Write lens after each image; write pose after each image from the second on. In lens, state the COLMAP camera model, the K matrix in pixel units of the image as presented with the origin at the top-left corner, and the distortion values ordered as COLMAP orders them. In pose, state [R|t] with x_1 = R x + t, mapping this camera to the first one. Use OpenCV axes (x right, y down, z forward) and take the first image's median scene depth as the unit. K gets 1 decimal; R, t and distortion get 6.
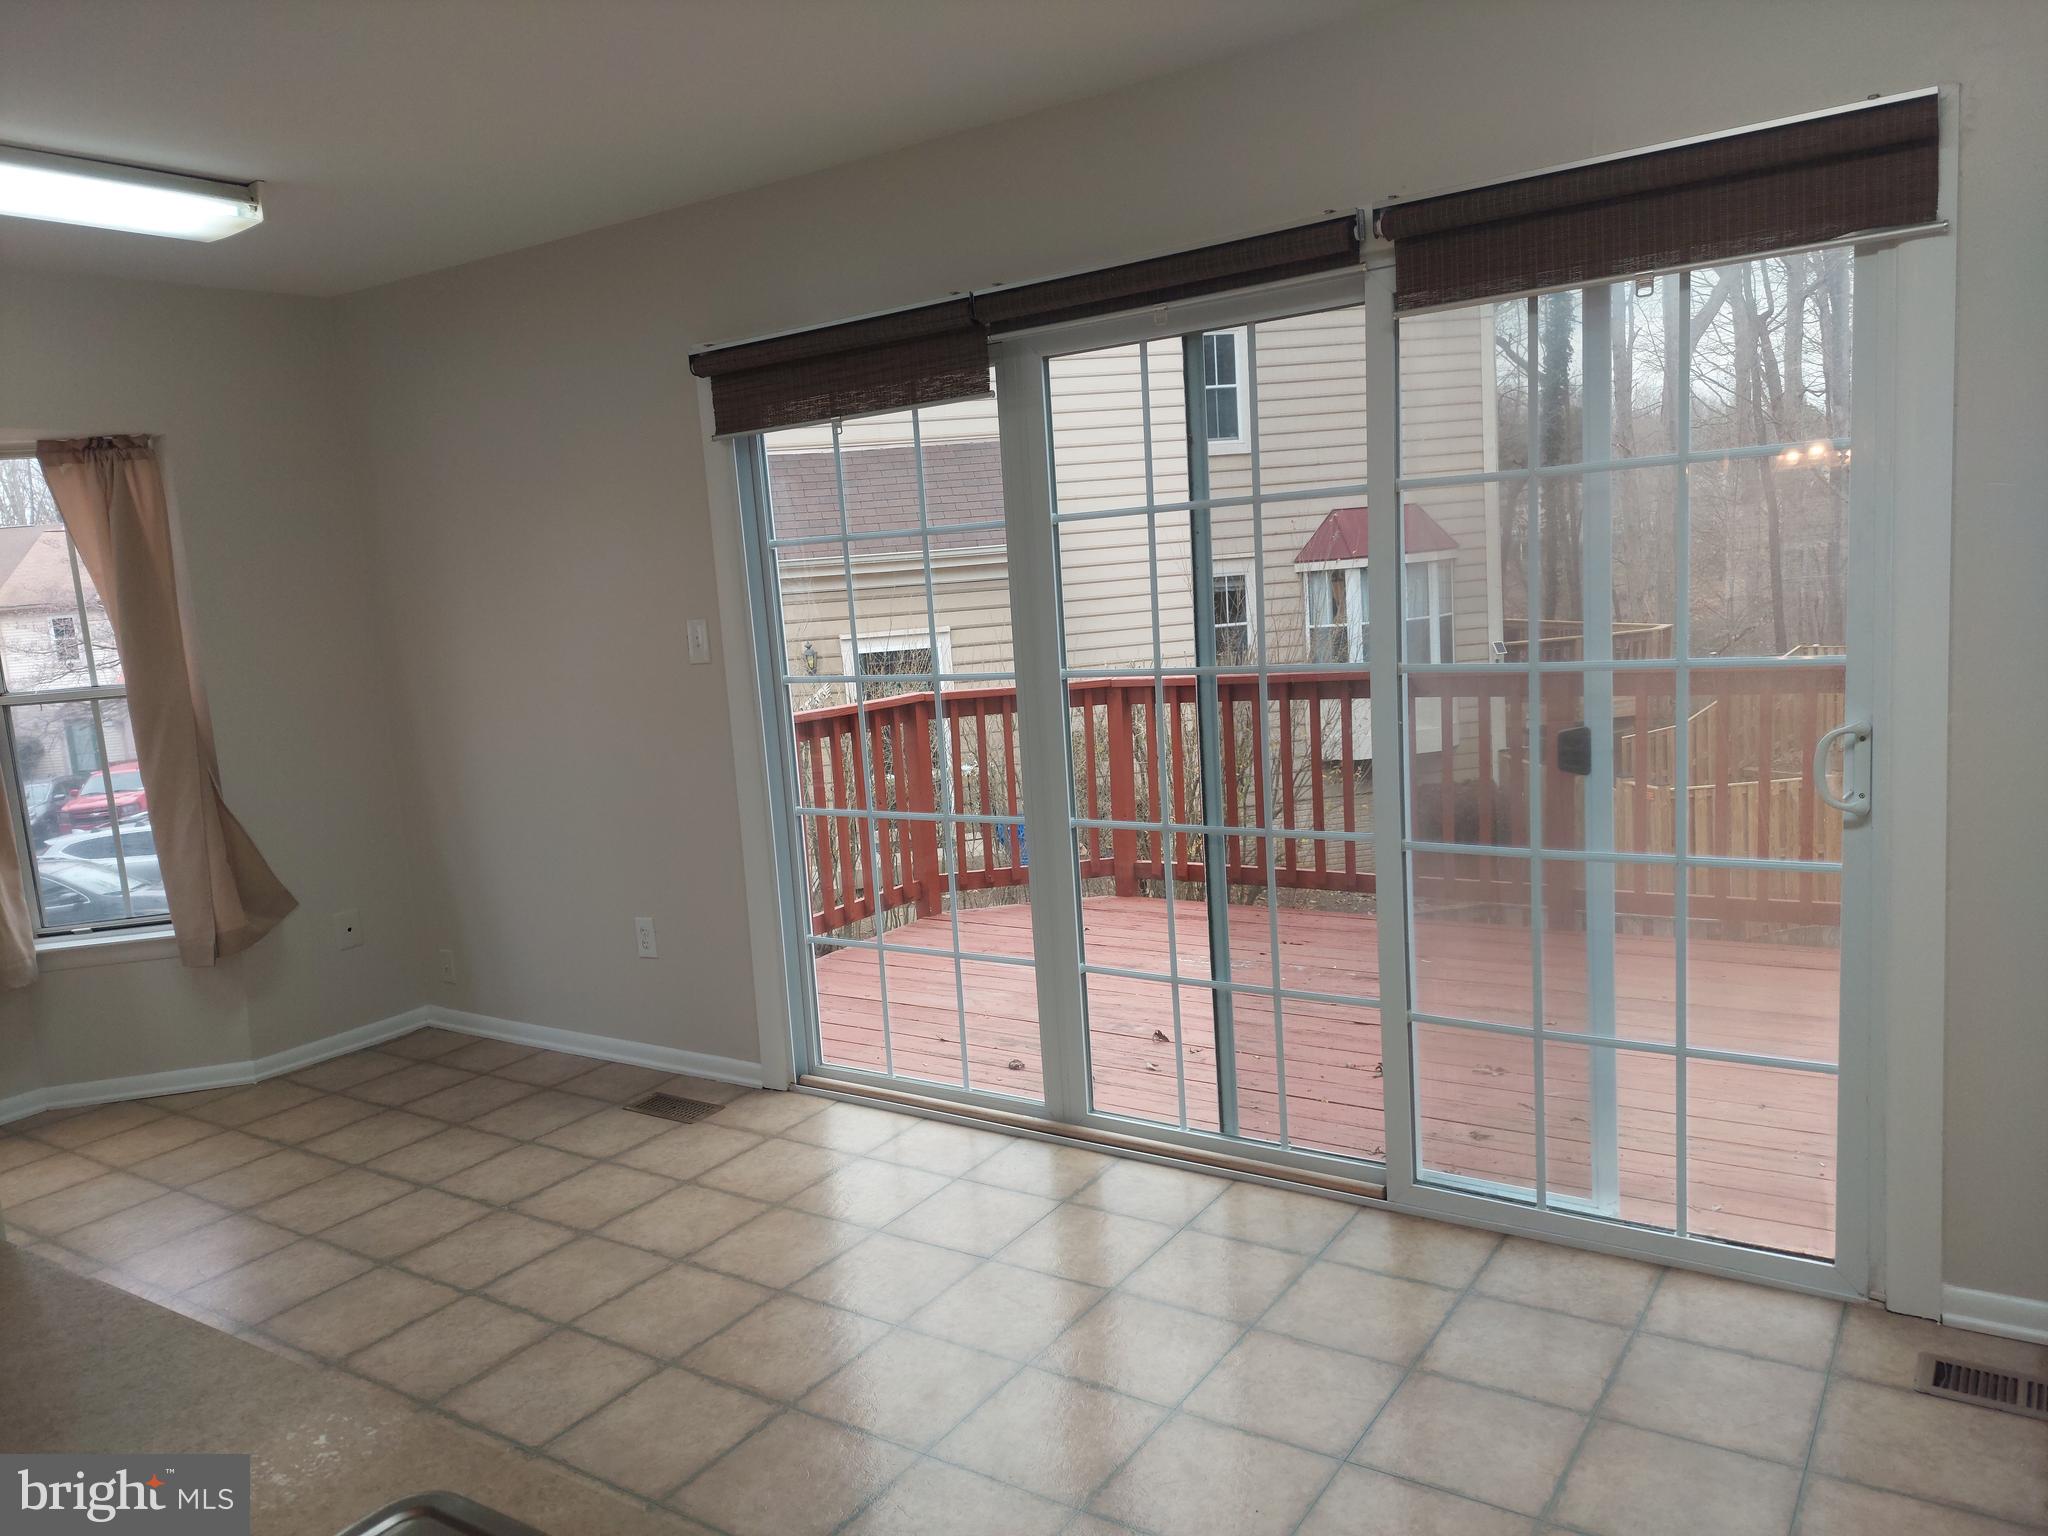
lens RADIAL K [[1461.8, 0, 1029.8], [0, 1461.8, 772.6], [0, 0, 1]] dist [0.077684, -0.078380]
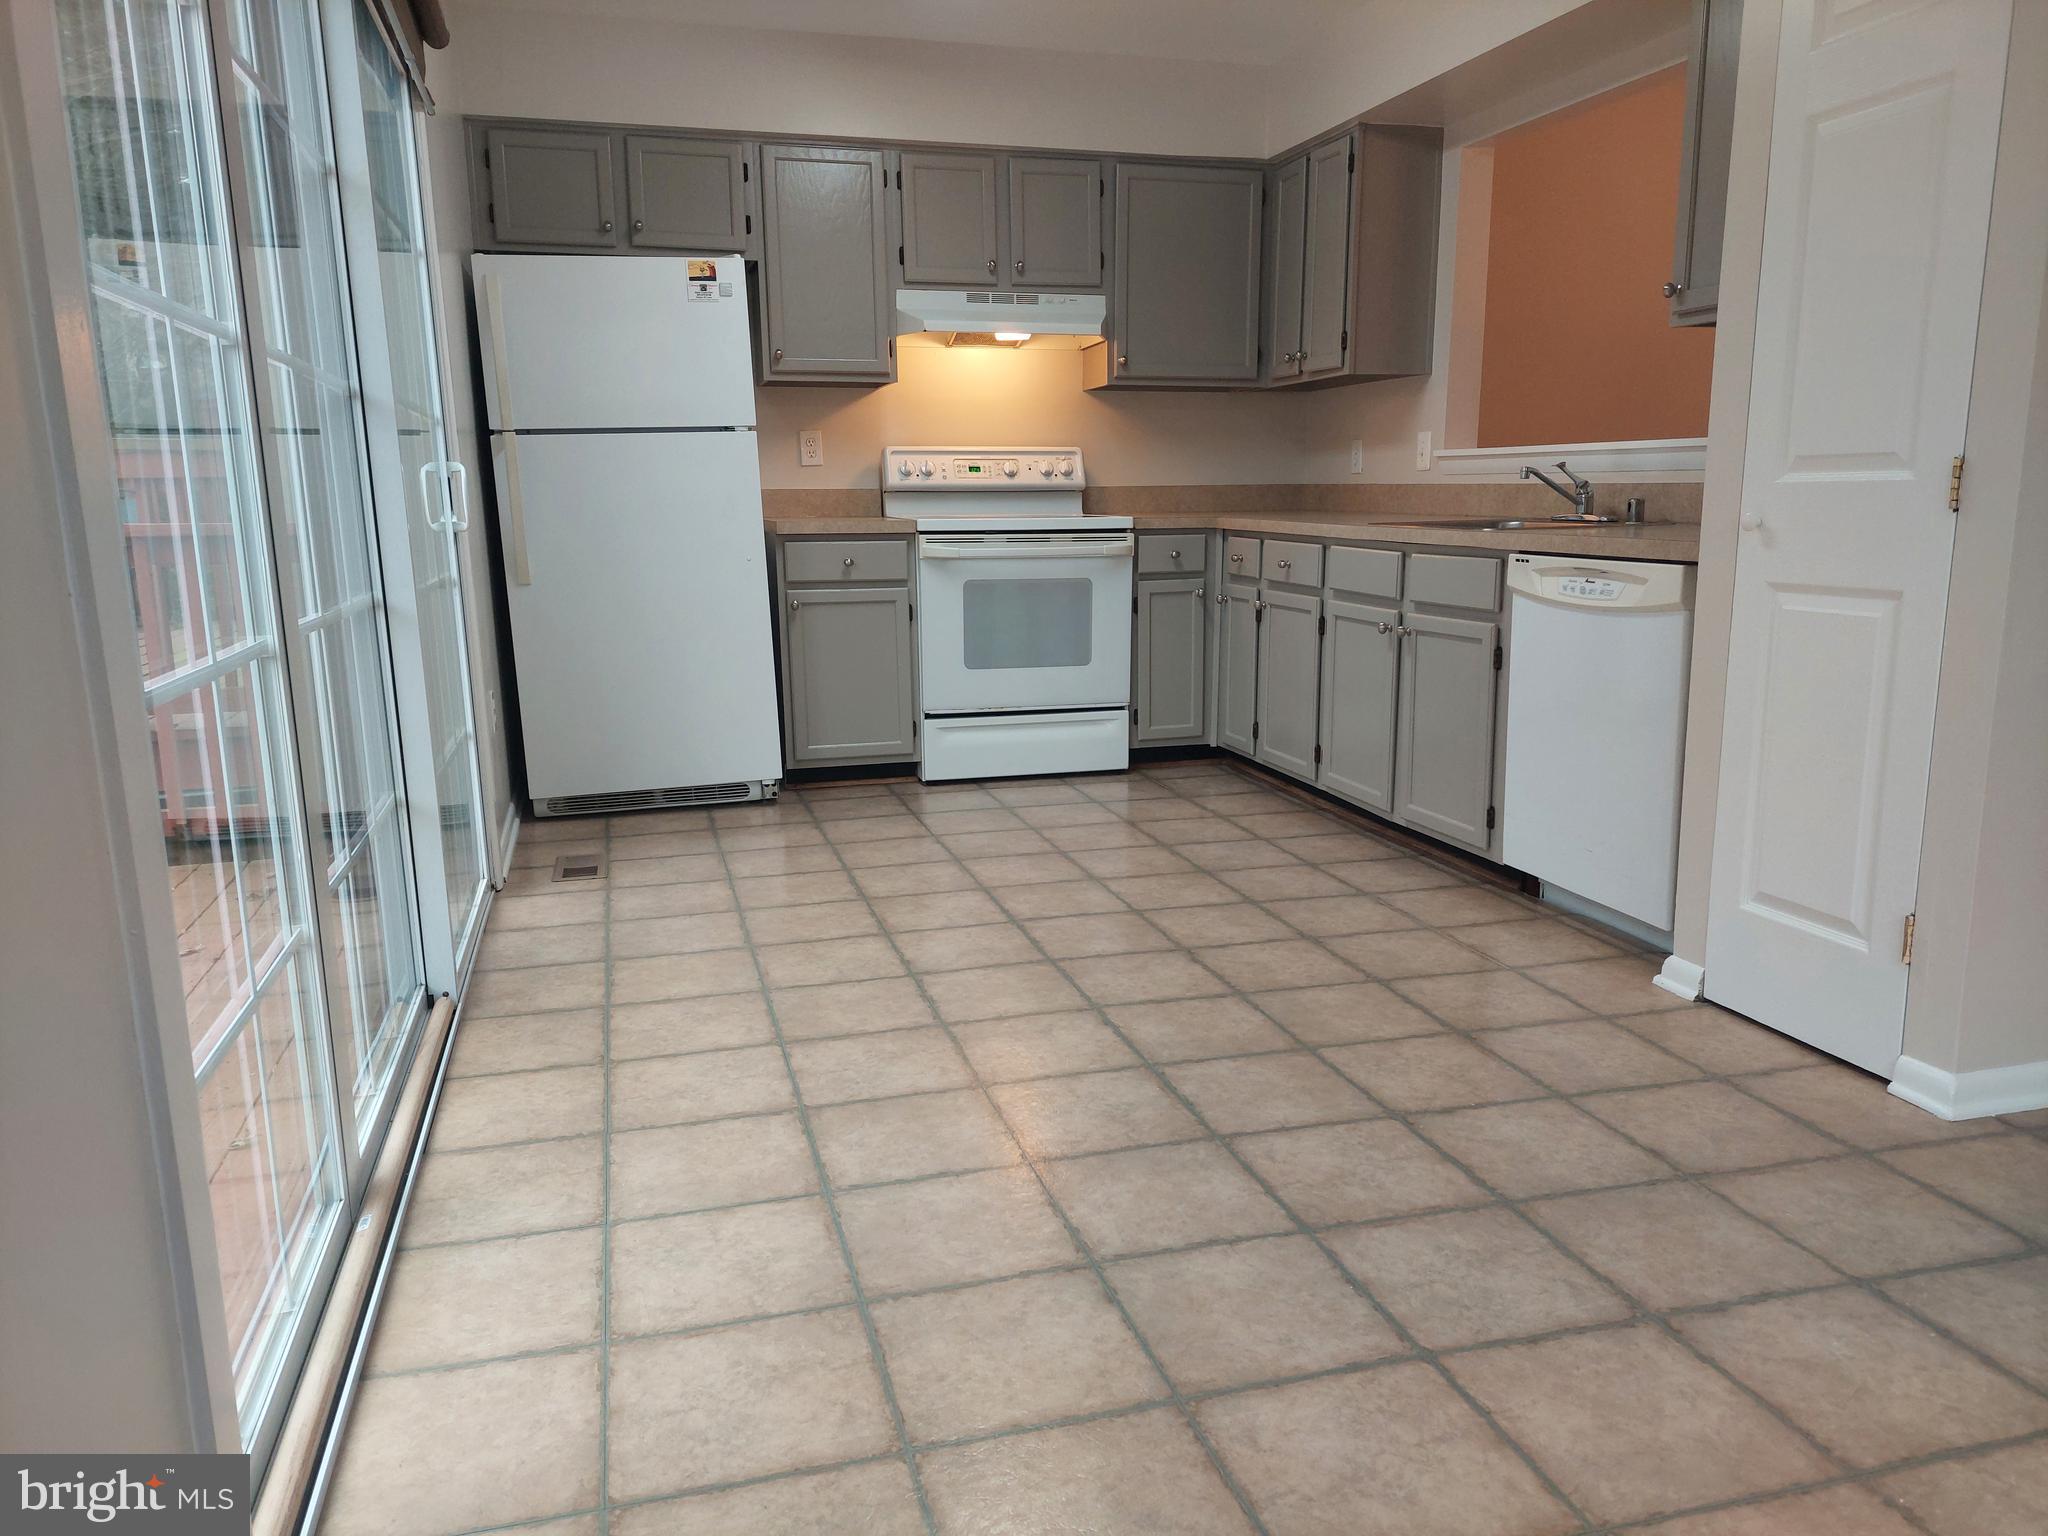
lens RADIAL K [[1457.8, 0, 1036.1], [0, 1457.8, 783.1], [0, 0, 1]] dist [0.103711, -0.125983]
pose [[-0.763587, -0.050872, 0.643697, -0.625886], [0.148617, 0.956281, 0.251873, -0.010288], [-0.628369, 0.287992, -0.722643, 1.465924]]
